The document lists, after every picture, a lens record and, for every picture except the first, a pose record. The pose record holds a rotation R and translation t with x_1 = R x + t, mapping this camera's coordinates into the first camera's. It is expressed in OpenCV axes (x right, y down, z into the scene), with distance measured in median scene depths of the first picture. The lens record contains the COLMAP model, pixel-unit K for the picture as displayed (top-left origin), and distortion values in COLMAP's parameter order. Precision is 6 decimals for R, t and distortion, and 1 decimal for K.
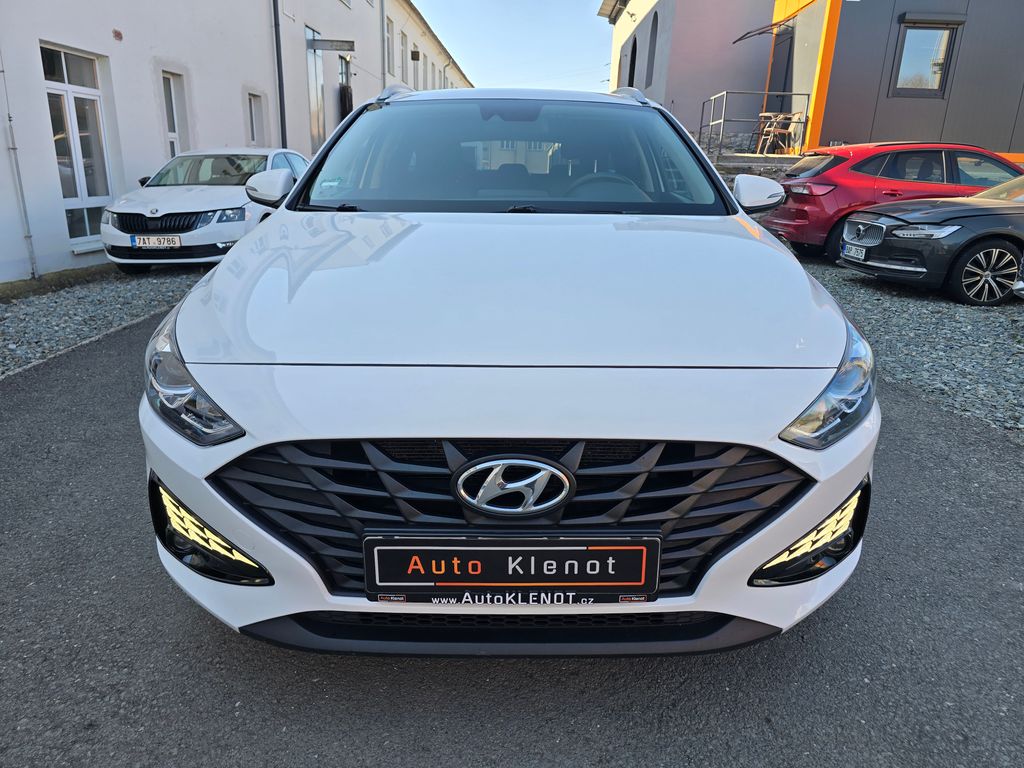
lens RADIAL K [[675.9, 0, 512.0], [0, 675.9, 384.0], [0, 0, 1]] dist [0.022837, -0.029389]
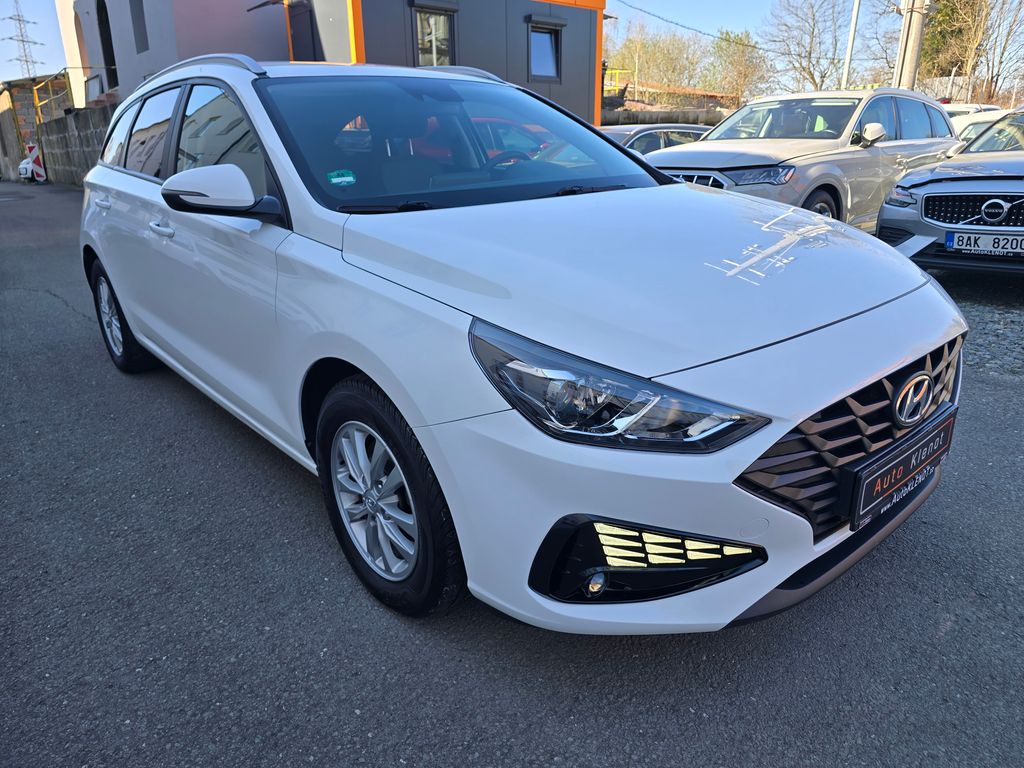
lens RADIAL K [[675.9, 0, 512.0], [0, 675.9, 384.0], [0, 0, 1]] dist [0.022837, -0.029389]
pose [[0.751547, -0.246554, 0.611873, -1.287281], [0.222433, 0.967924, 0.116816, -0.191815], [-0.621049, 0.048308, 0.782282, 0.418146]]
